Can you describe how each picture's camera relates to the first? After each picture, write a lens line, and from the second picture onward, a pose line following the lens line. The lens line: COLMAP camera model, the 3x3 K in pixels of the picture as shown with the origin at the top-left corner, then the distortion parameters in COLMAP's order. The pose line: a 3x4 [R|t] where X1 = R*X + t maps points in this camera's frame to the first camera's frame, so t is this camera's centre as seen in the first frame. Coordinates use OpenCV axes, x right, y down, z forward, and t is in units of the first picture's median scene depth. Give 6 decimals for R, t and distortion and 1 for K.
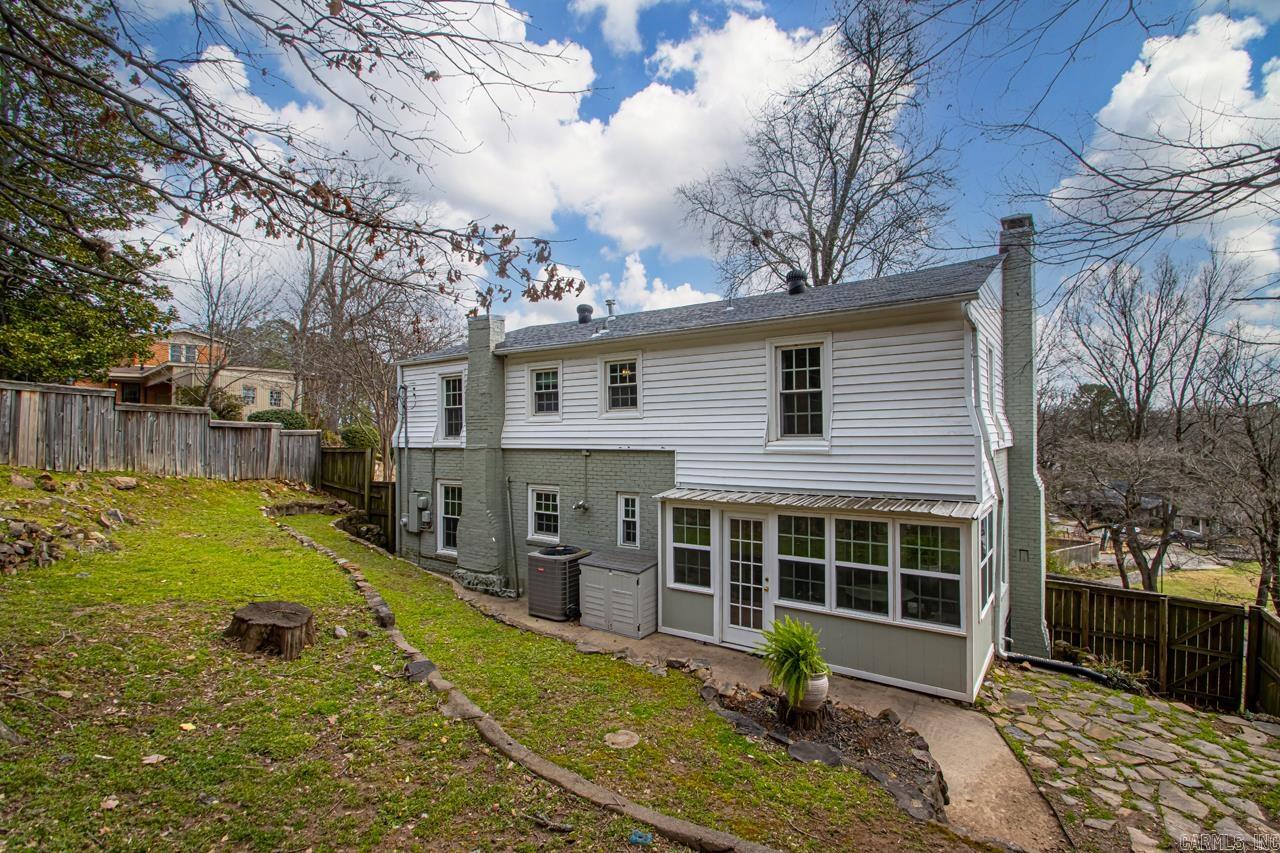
lens RADIAL K [[594.8, 0, 590.8], [0, 594.8, 422.3], [0, 0, 1]] dist [0.002184, -0.000135]
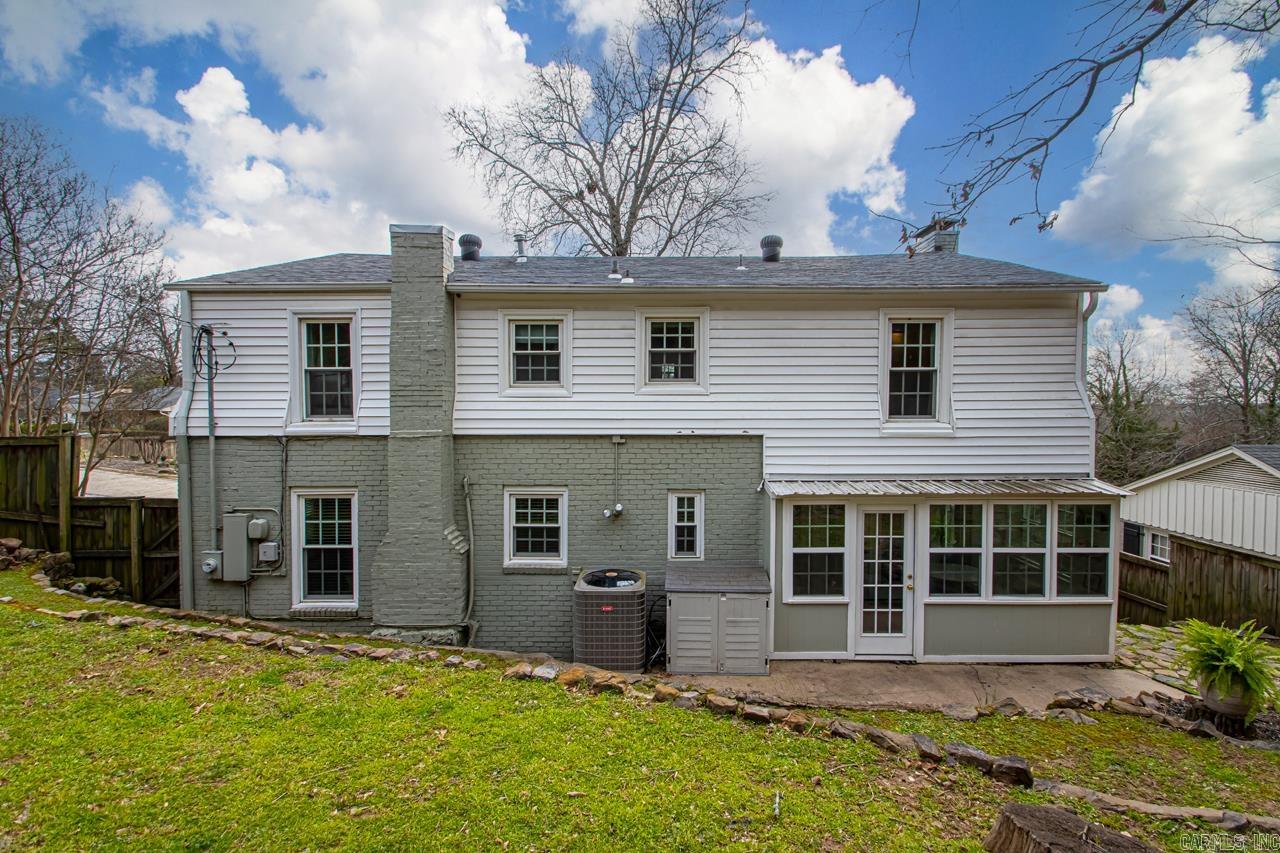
lens RADIAL K [[622.9, 0, 640.0], [0, 622.9, 426.5], [0, 0, 1]] dist [0.018397, -0.020610]
pose [[0.806987, -0.008665, 0.590505, -0.534814], [-0.016220, 0.999190, 0.036829, 0.007414], [-0.590346, -0.039298, 0.806193, 0.439715]]
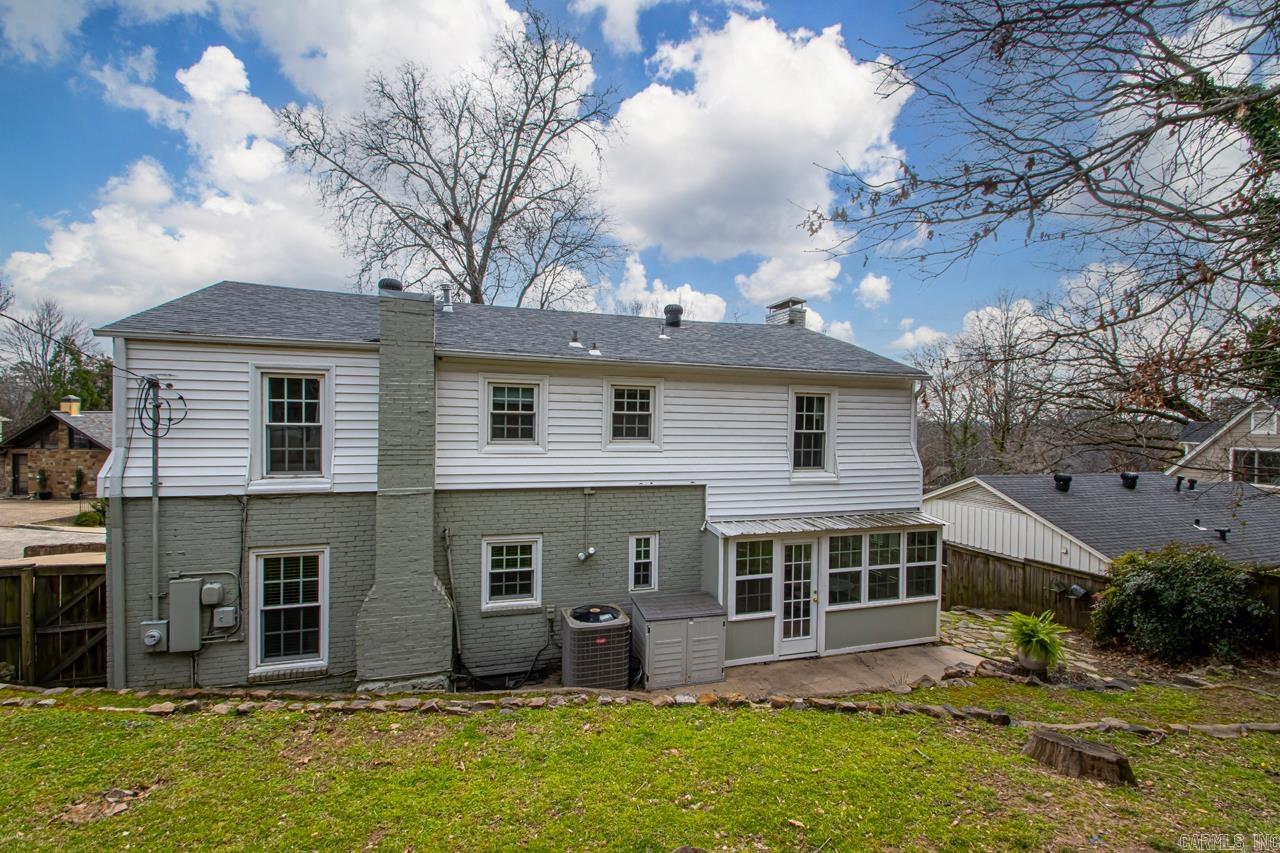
lens RADIAL K [[621.3, 0, 640.0], [0, 621.3, 426.5], [0, 0, 1]] dist [0.017737, -0.020096]
pose [[0.565216, 0.005684, 0.824924, -0.841719], [-0.031615, 0.999391, 0.014775, -0.067073], [-0.824337, -0.034432, 0.565051, 0.538659]]
